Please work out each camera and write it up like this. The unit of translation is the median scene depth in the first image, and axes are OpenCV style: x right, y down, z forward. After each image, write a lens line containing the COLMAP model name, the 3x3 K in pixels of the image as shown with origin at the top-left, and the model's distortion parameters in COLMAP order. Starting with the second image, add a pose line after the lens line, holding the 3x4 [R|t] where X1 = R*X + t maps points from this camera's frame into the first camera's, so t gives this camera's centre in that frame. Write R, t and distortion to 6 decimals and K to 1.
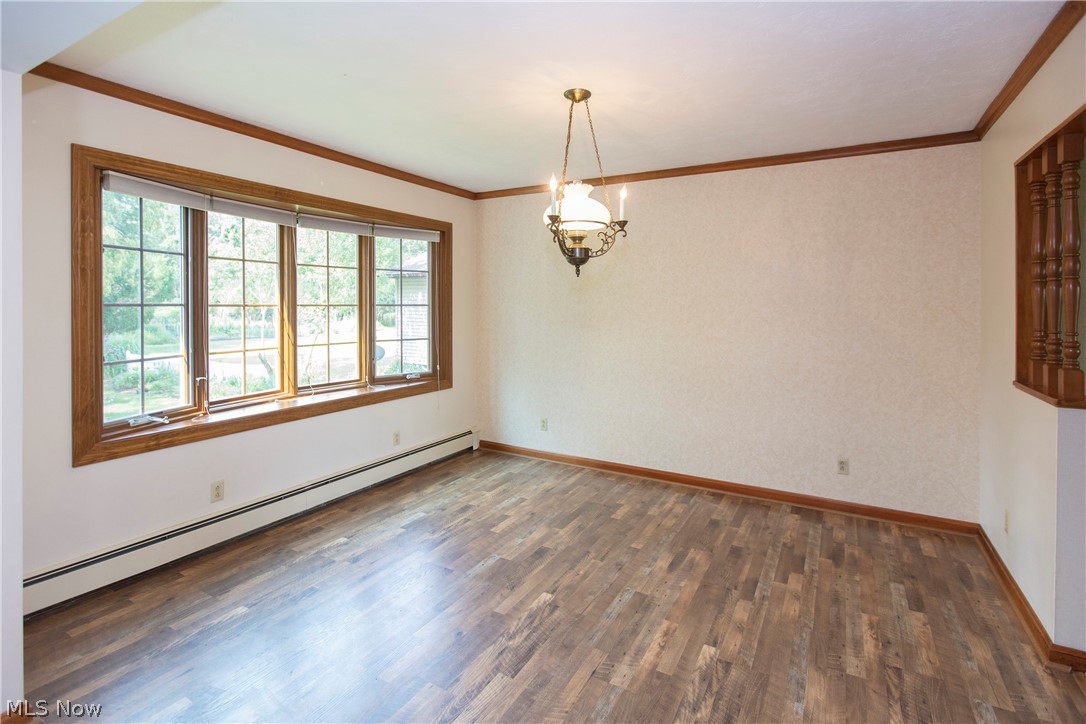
lens RADIAL K [[520.7, 0, 543.9], [0, 520.7, 309.3], [0, 0, 1]] dist [-0.000813, -0.000261]
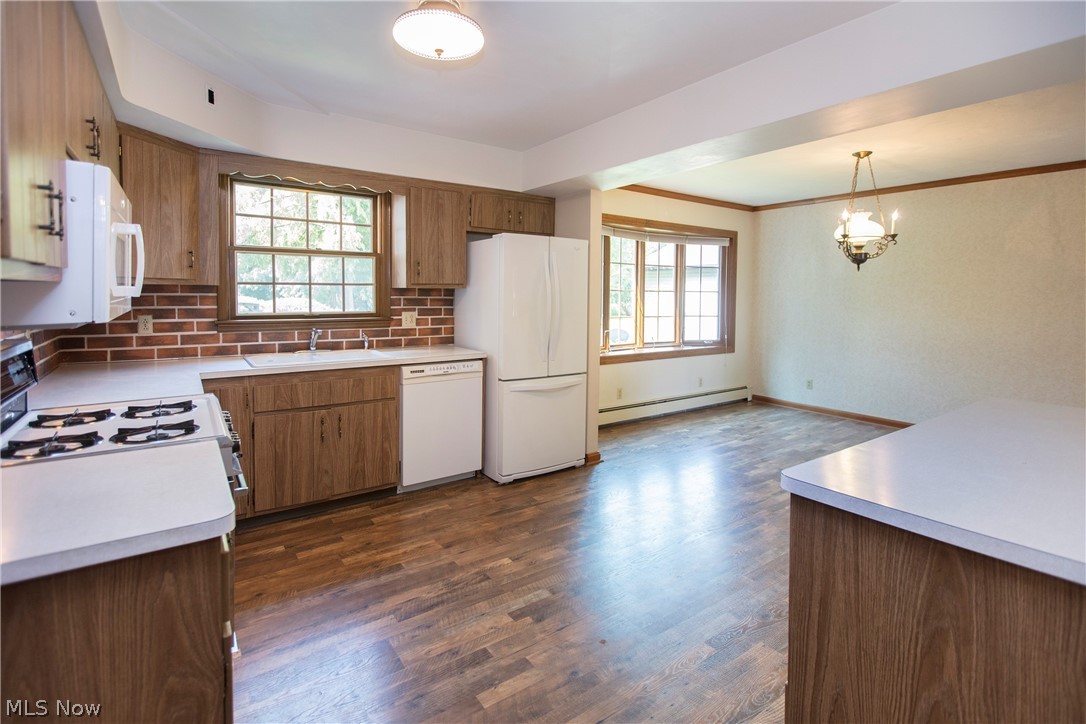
lens RADIAL K [[509.4, 0, 543.3], [0, 509.4, 319.8], [0, 0, 1]] dist [-0.002398, -0.001507]
pose [[0.913290, 0.024299, -0.406585, -0.115044], [-0.008980, 0.999178, 0.039543, 0.020310], [0.407211, -0.032463, 0.912757, -0.516505]]
